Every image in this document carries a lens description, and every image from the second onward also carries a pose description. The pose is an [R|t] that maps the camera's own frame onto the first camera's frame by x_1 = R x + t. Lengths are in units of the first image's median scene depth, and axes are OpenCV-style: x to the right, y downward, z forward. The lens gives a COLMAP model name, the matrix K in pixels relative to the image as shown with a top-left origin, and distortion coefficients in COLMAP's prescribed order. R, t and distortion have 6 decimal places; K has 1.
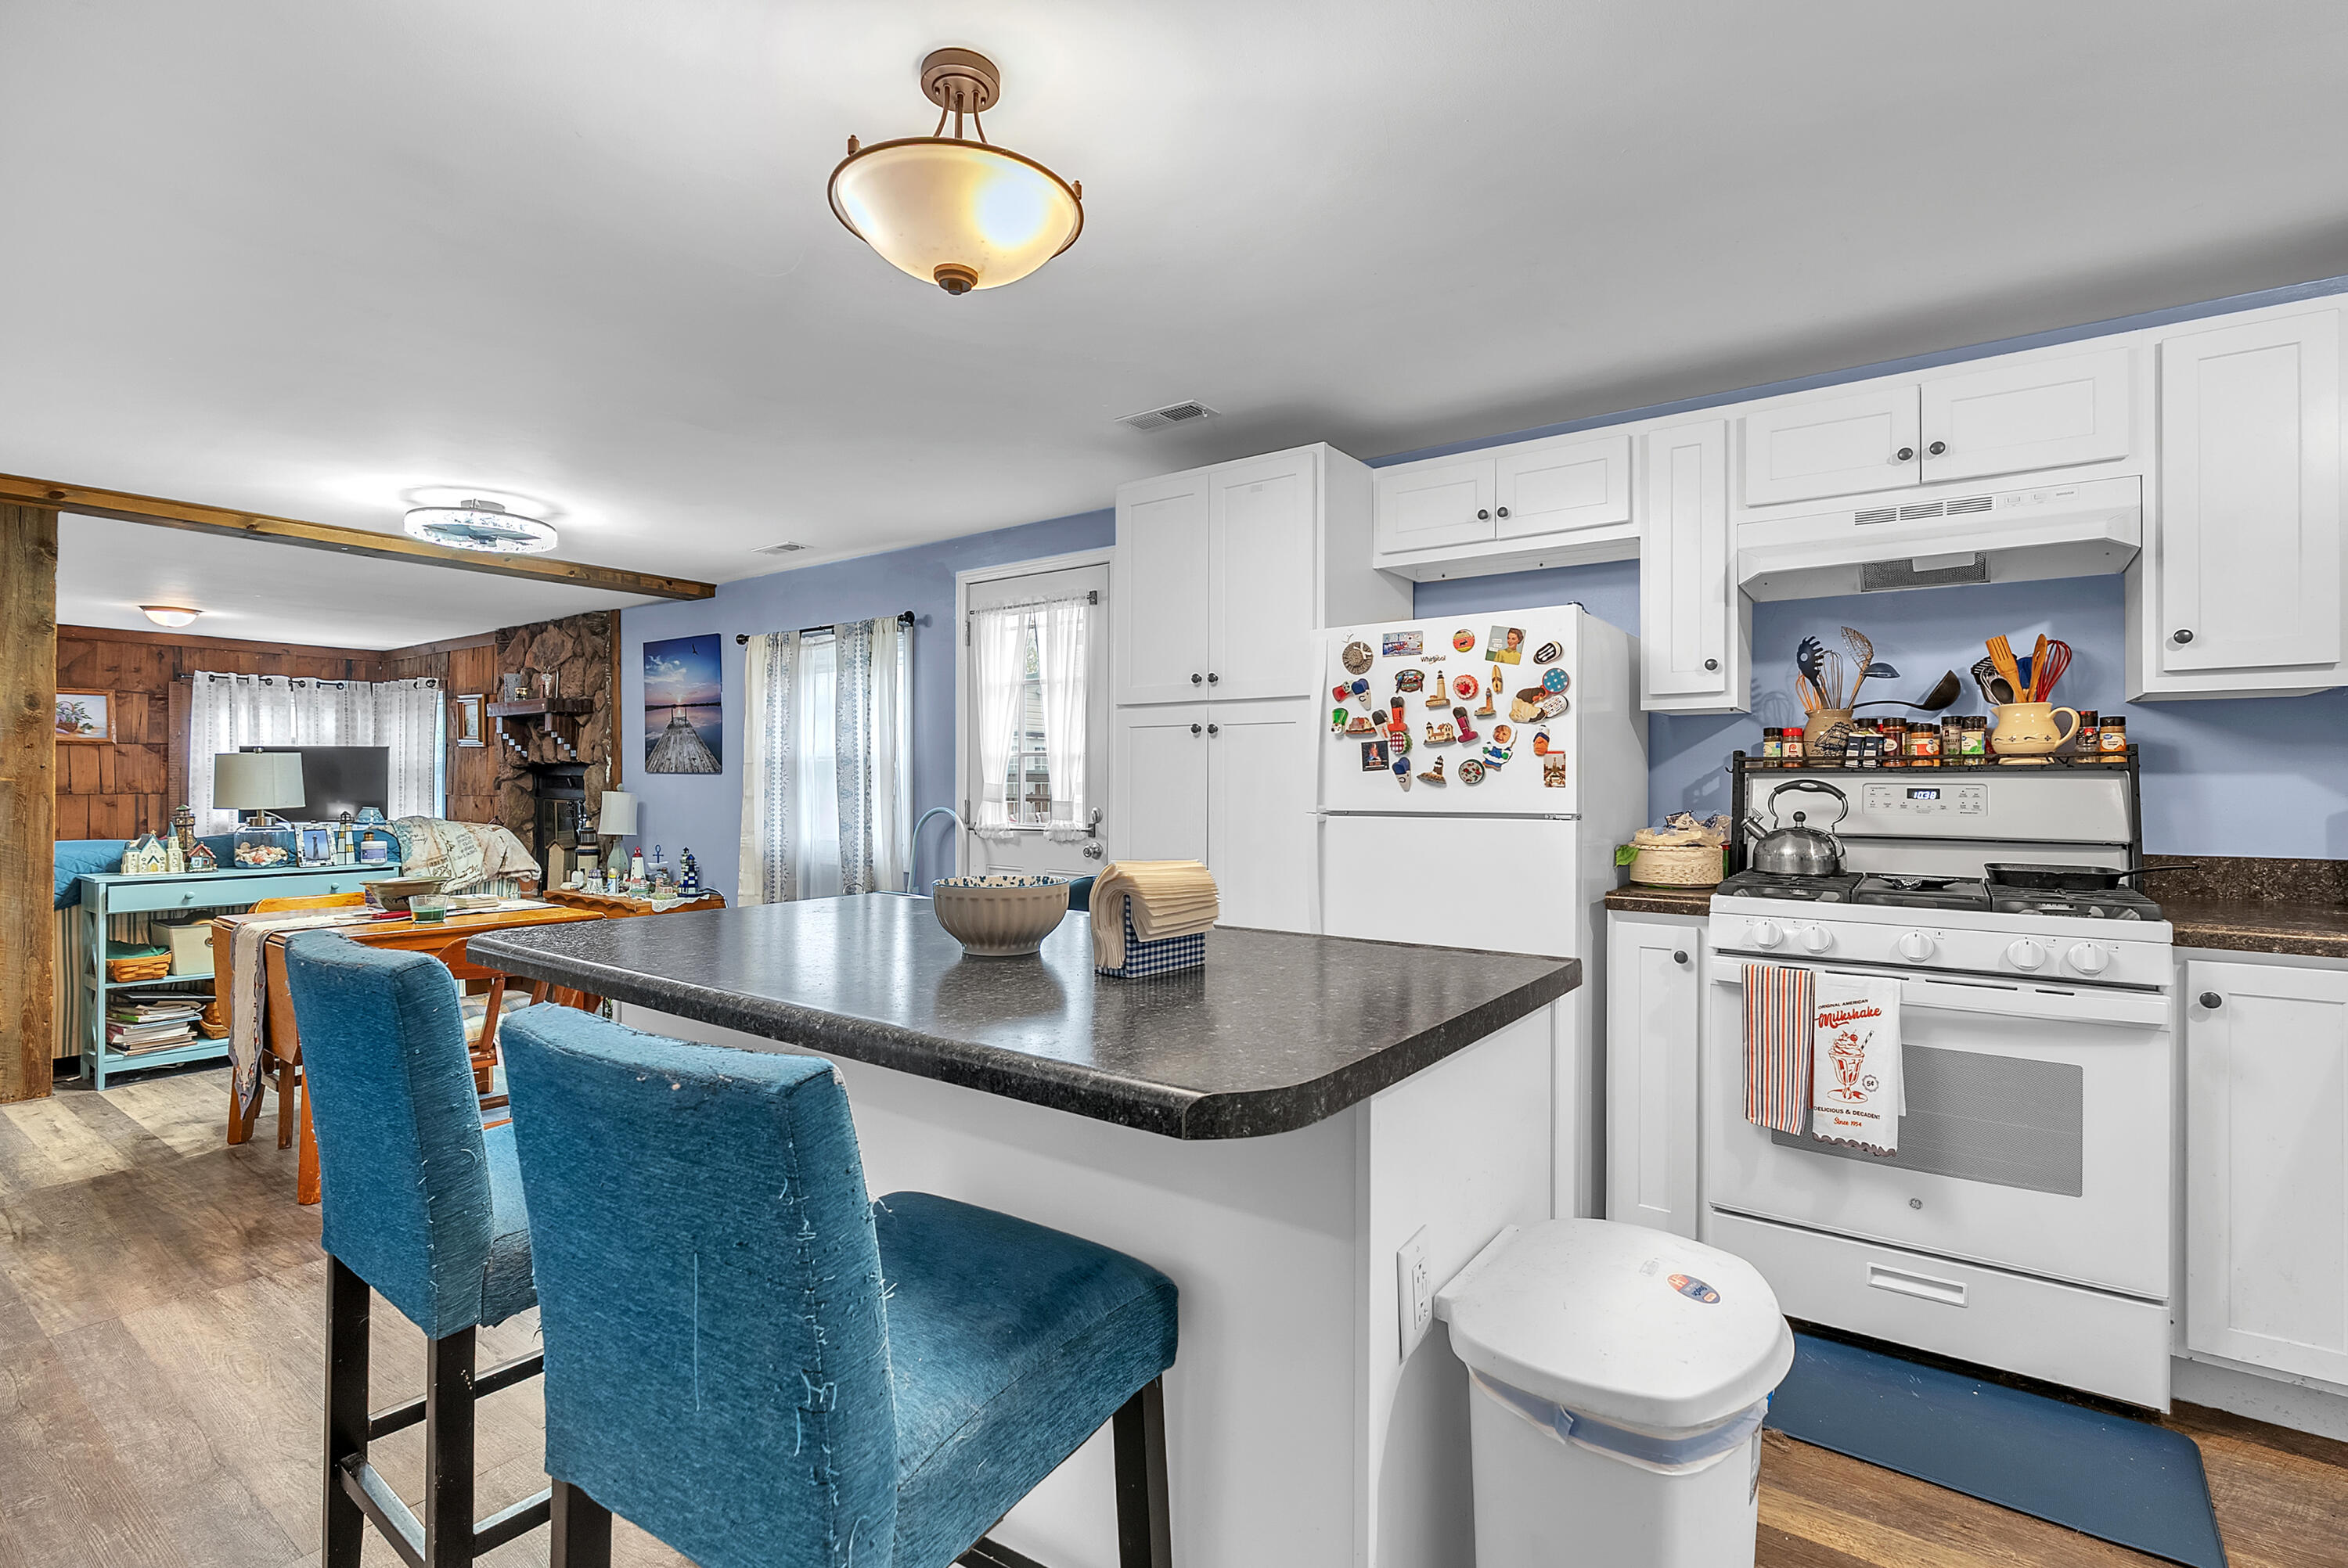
lens RADIAL K [[1095.9, 0, 1174.0], [0, 1095.9, 784.0], [0, 0, 1]] dist [-0.002563, 0.000431]
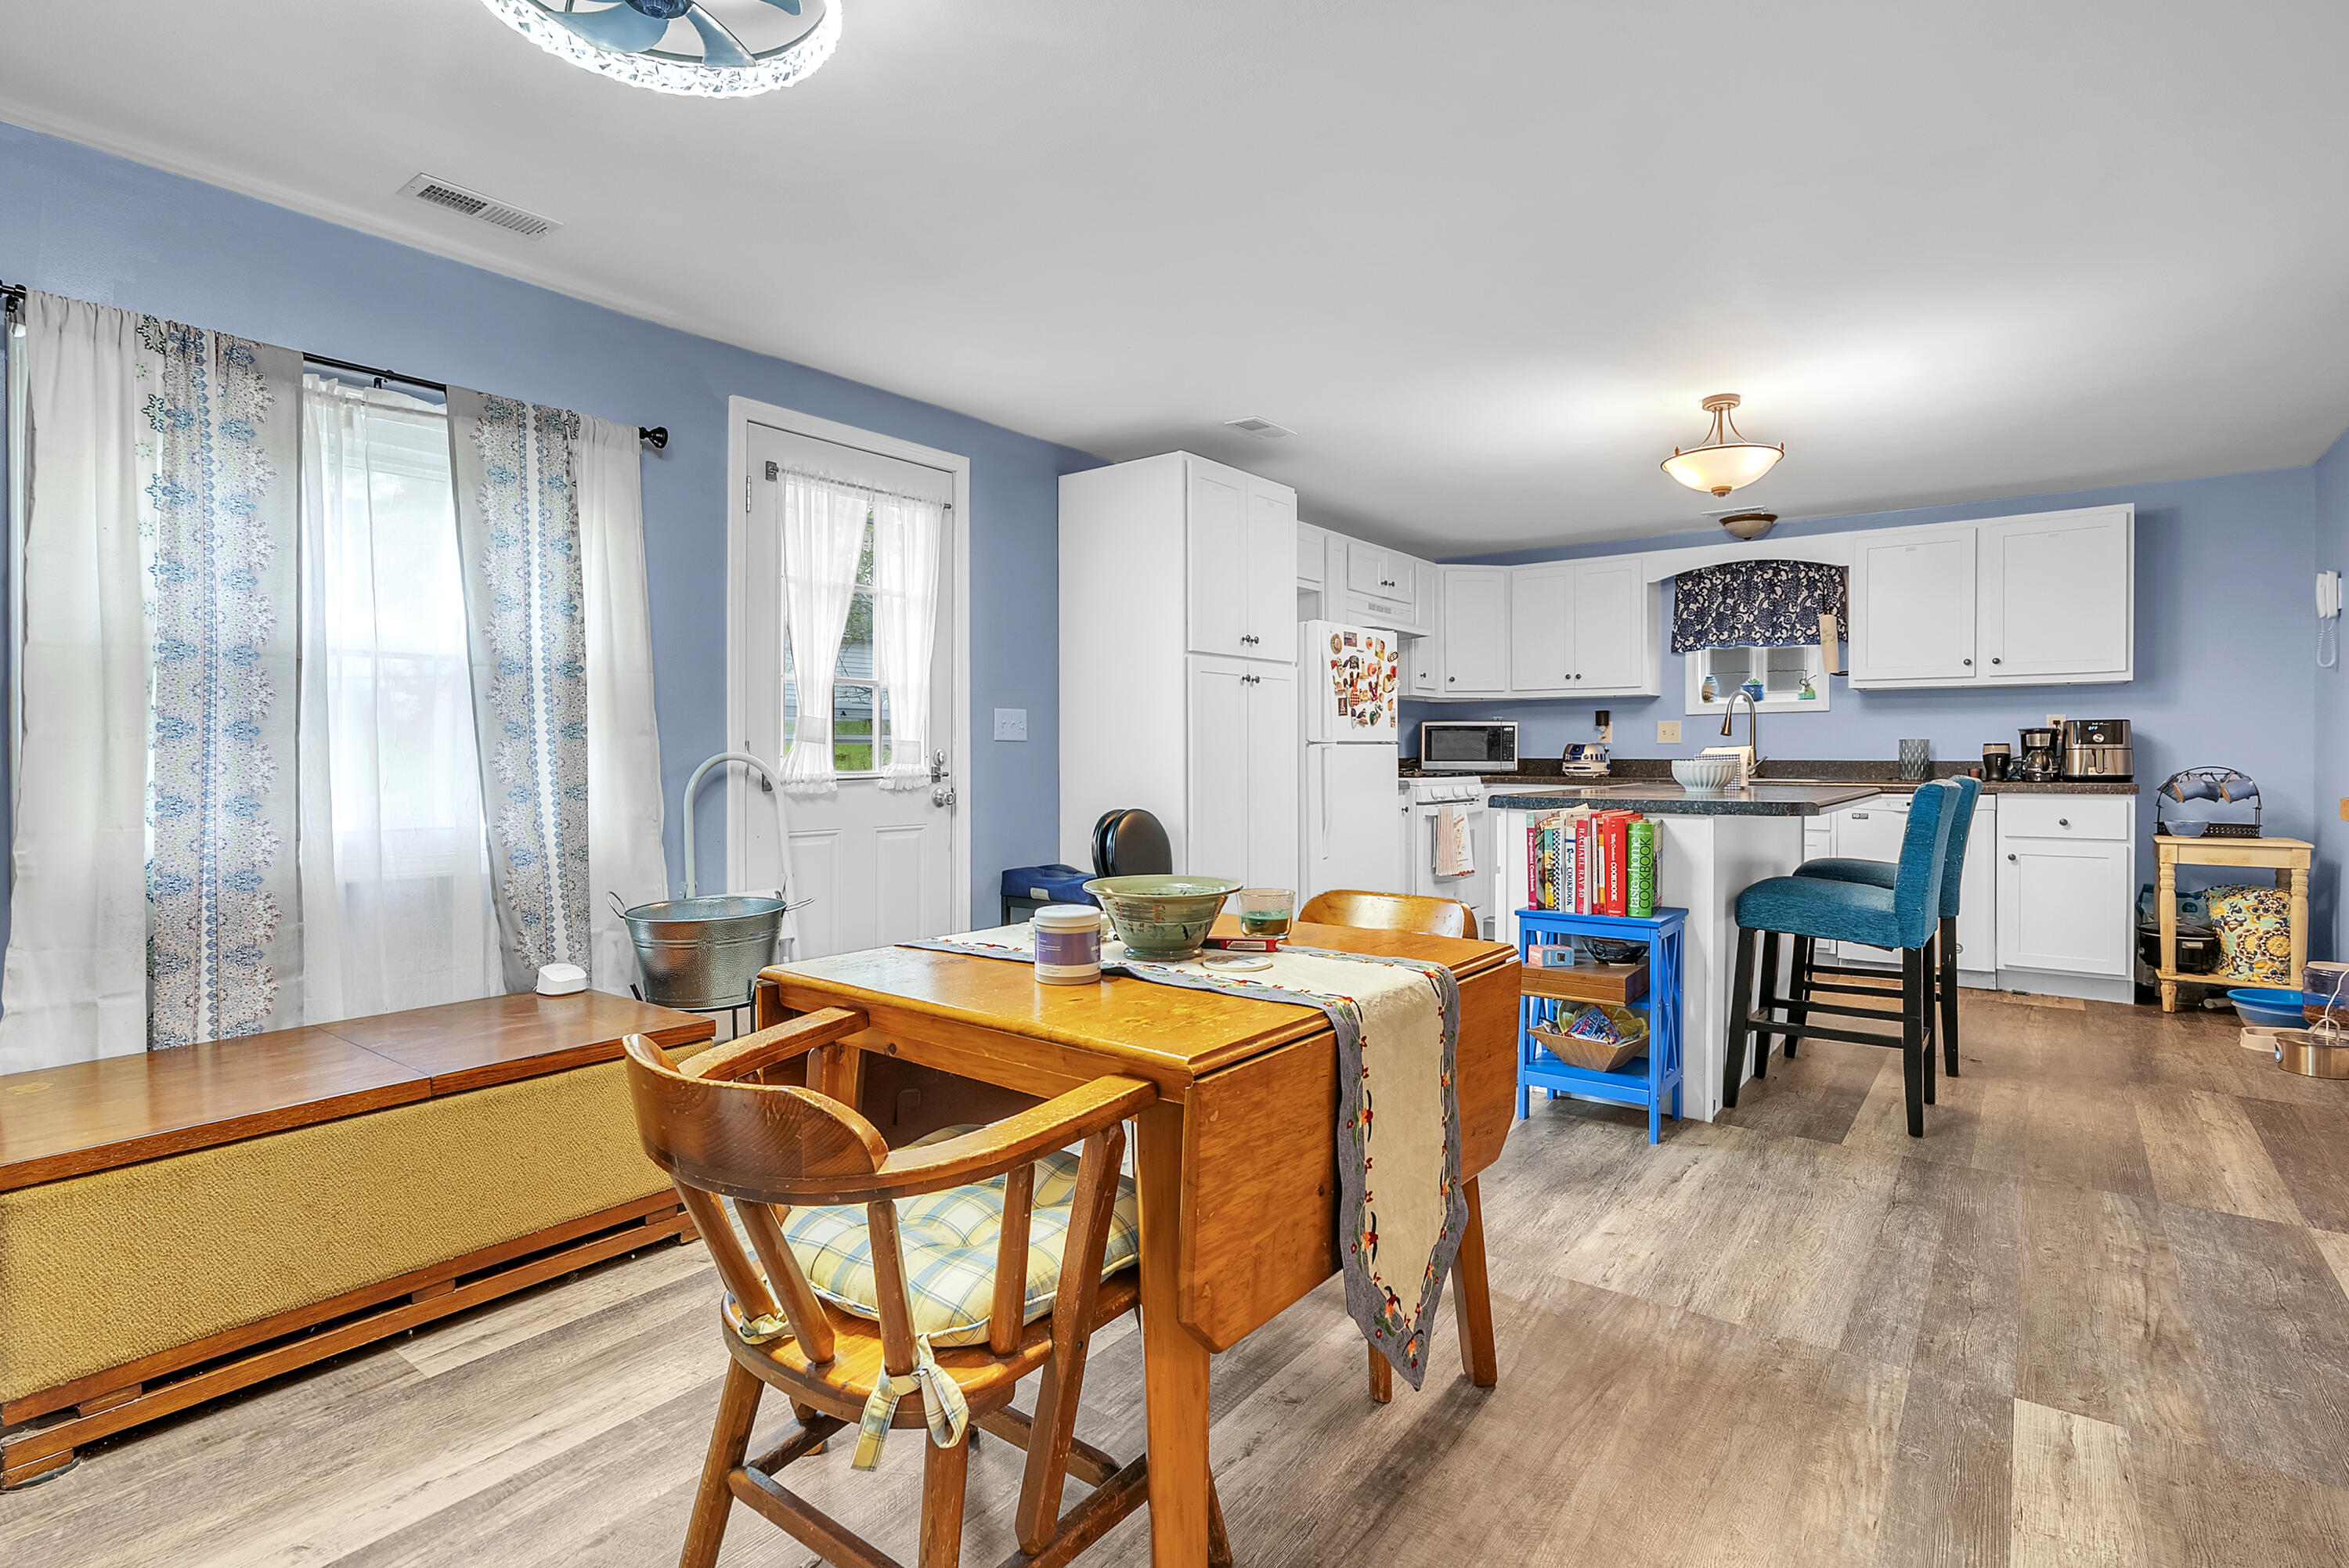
lens RADIAL K [[1112.6, 0, 1200.2], [0, 1112.6, 761.7], [0, 0, 1]] dist [-0.003144, 0.000762]
pose [[0.009295, -0.012905, 0.999874, -1.690235], [0.003786, 0.999910, 0.012870, 0.037729], [-0.999950, 0.003666, 0.009343, 1.383952]]
